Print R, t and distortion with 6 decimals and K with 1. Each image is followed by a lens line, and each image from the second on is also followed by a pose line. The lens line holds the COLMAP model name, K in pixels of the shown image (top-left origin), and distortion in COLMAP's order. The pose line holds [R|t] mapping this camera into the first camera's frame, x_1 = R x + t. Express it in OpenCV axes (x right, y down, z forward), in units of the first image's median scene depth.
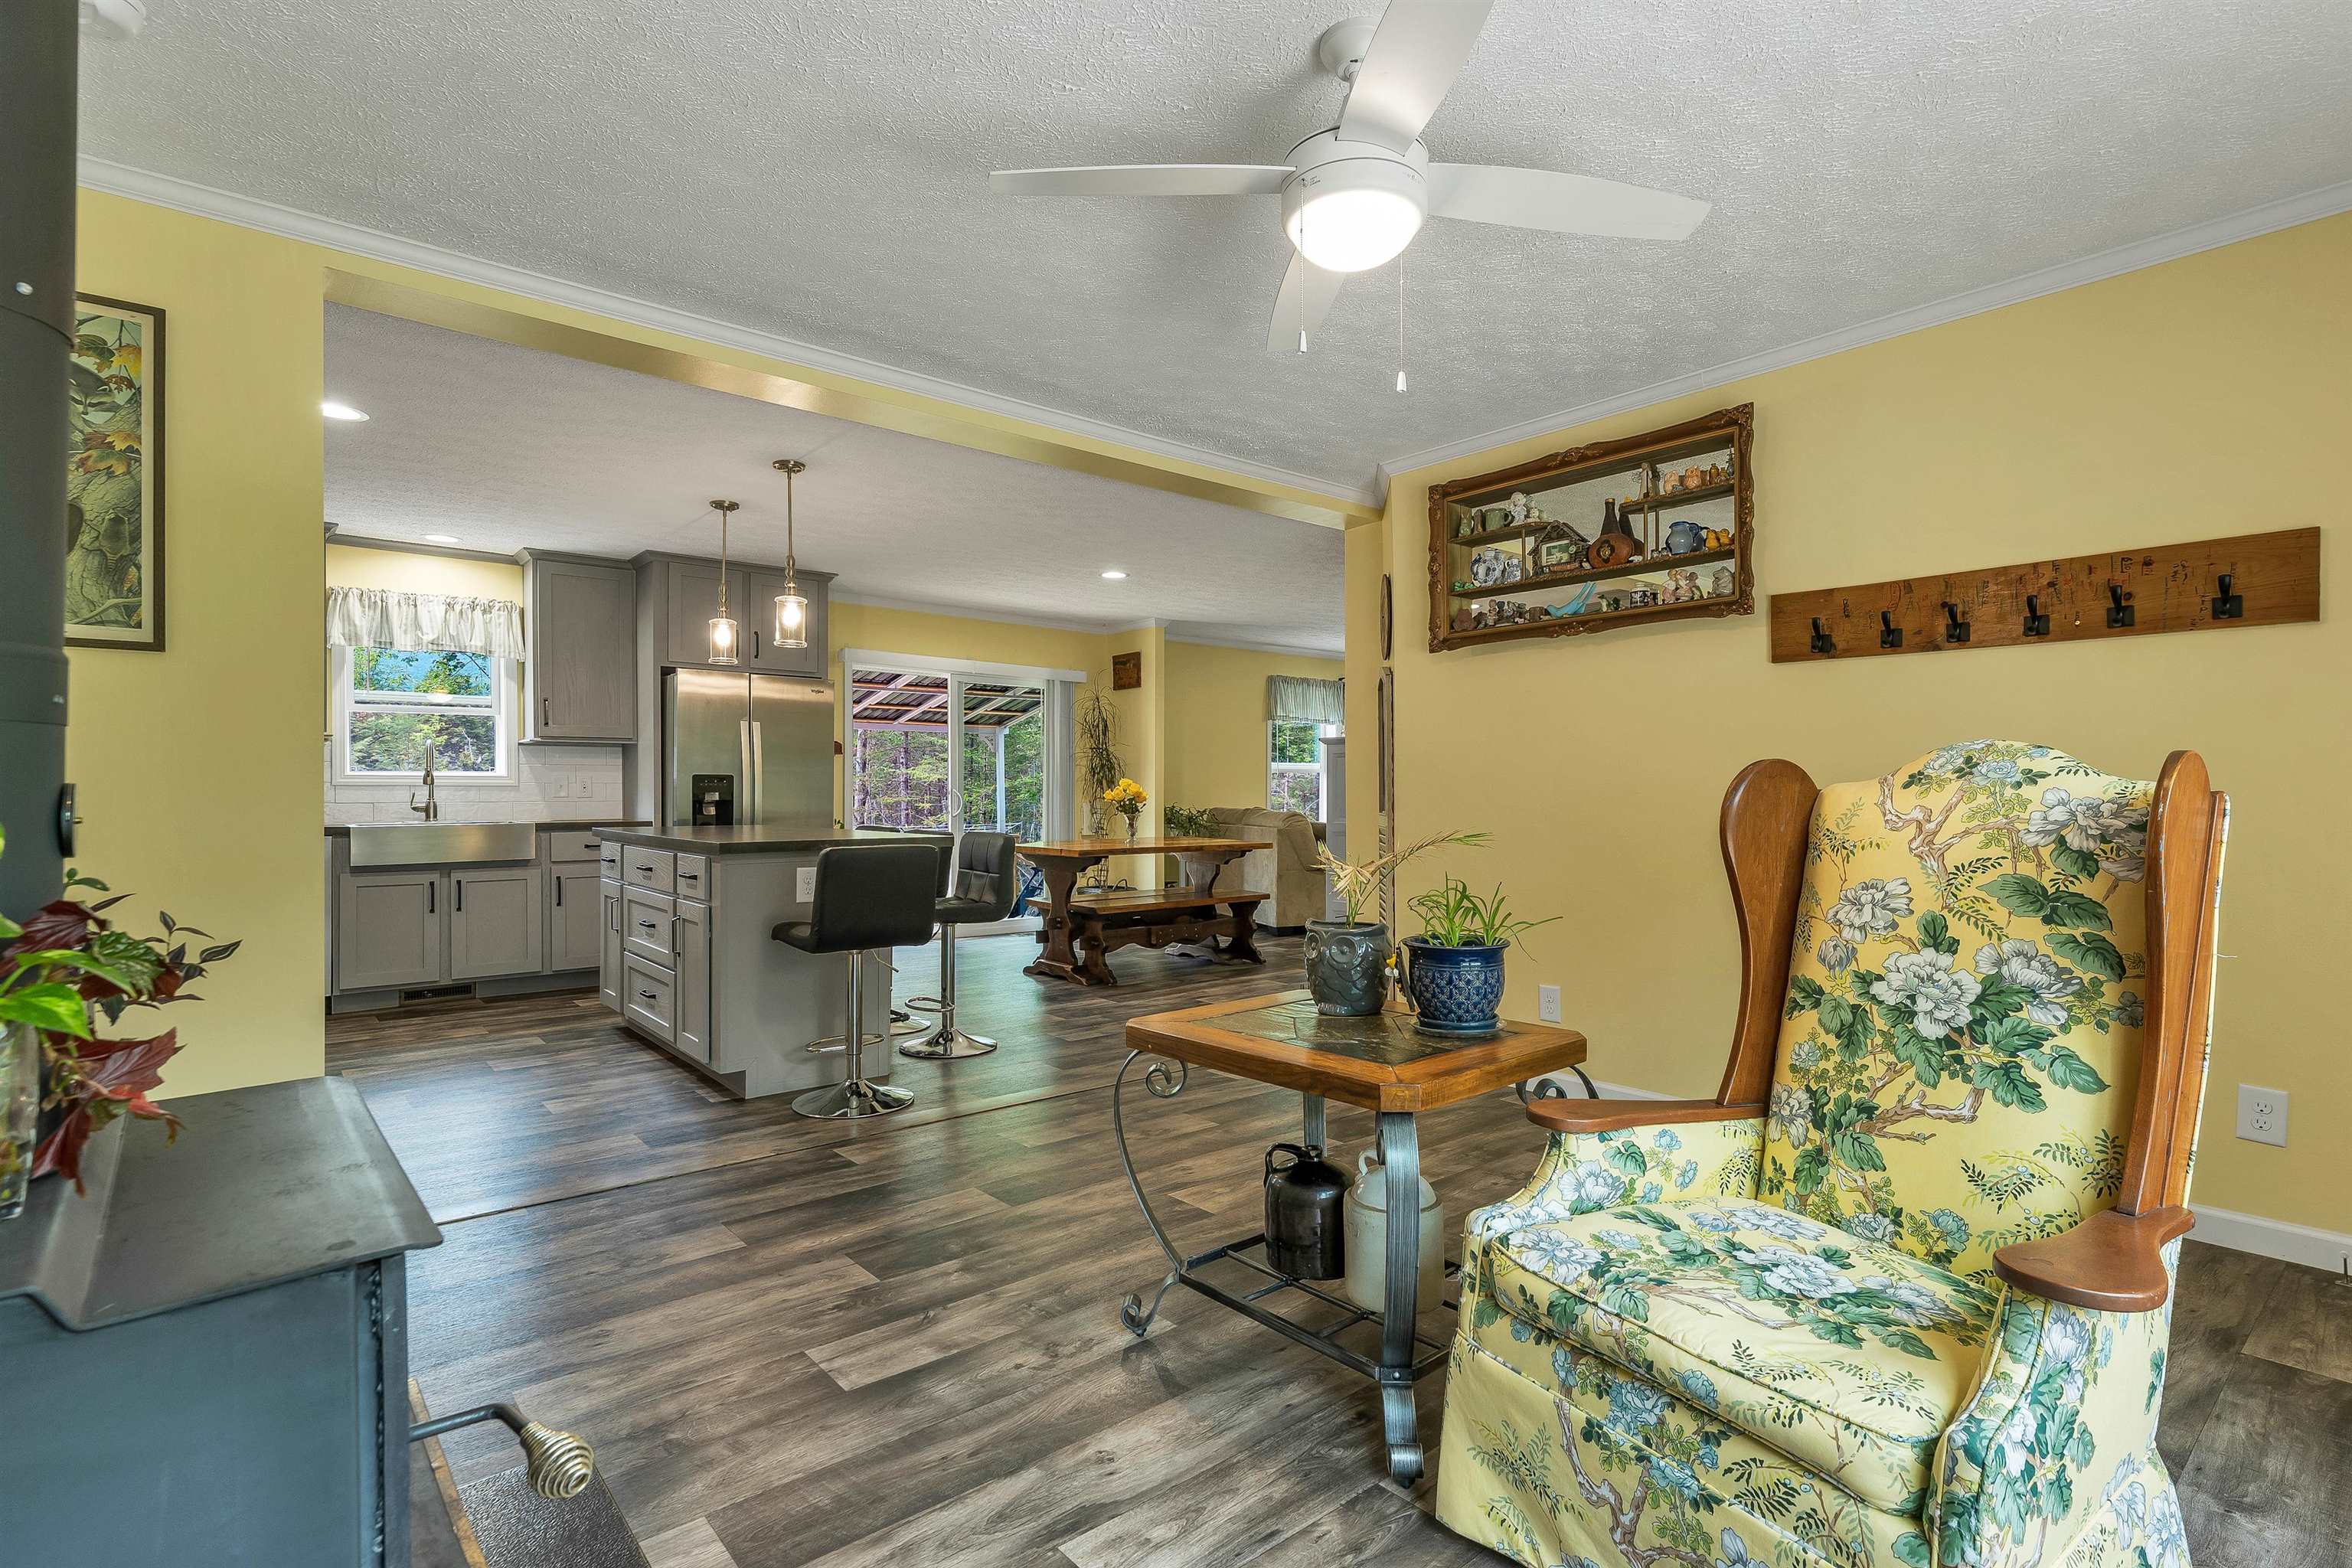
lens RADIAL K [[1123.7, 0, 1176.0], [0, 1123.7, 784.0], [0, 0, 1]] dist [-0.001381, 0.000082]
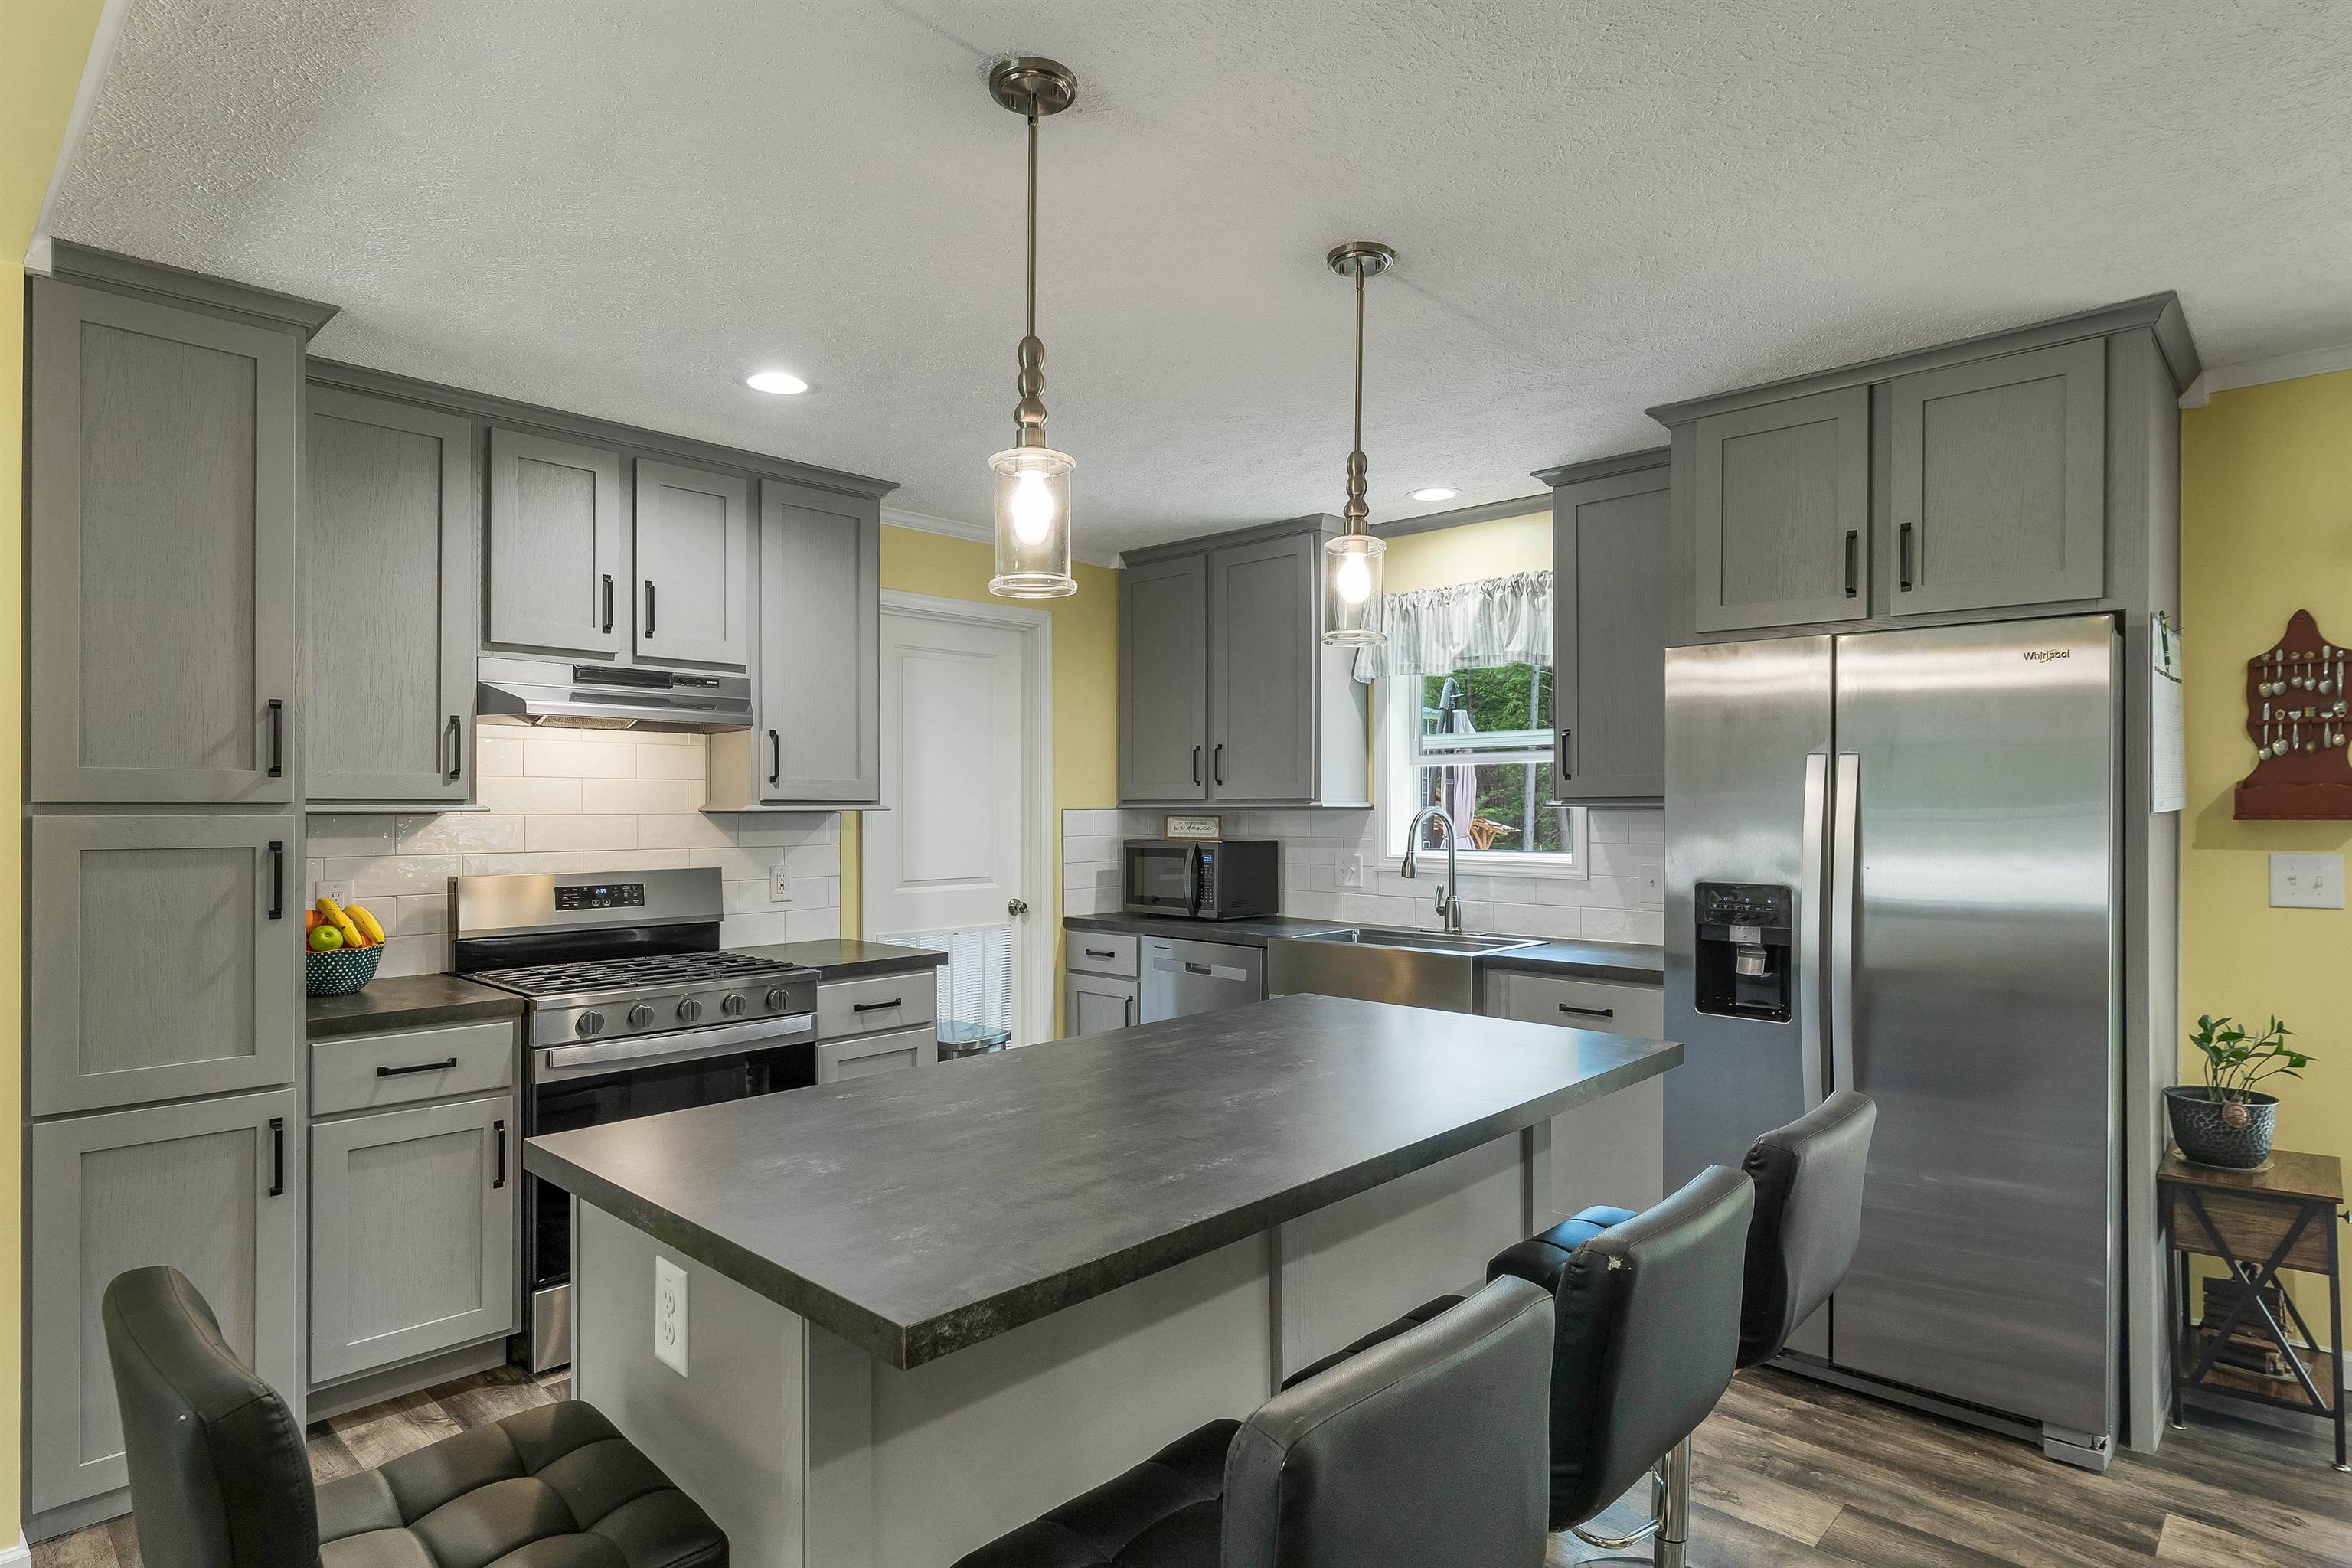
lens RADIAL K [[1252.4, 0, 1169.4], [0, 1252.4, 806.7], [0, 0, 1]] dist [0.003392, 0.000392]
pose [[0.108506, 0.002025, -0.994094, 0.039462], [0.008102, 0.999963, 0.002921, -0.039204], [0.994063, -0.008371, 0.108486, 0.694966]]
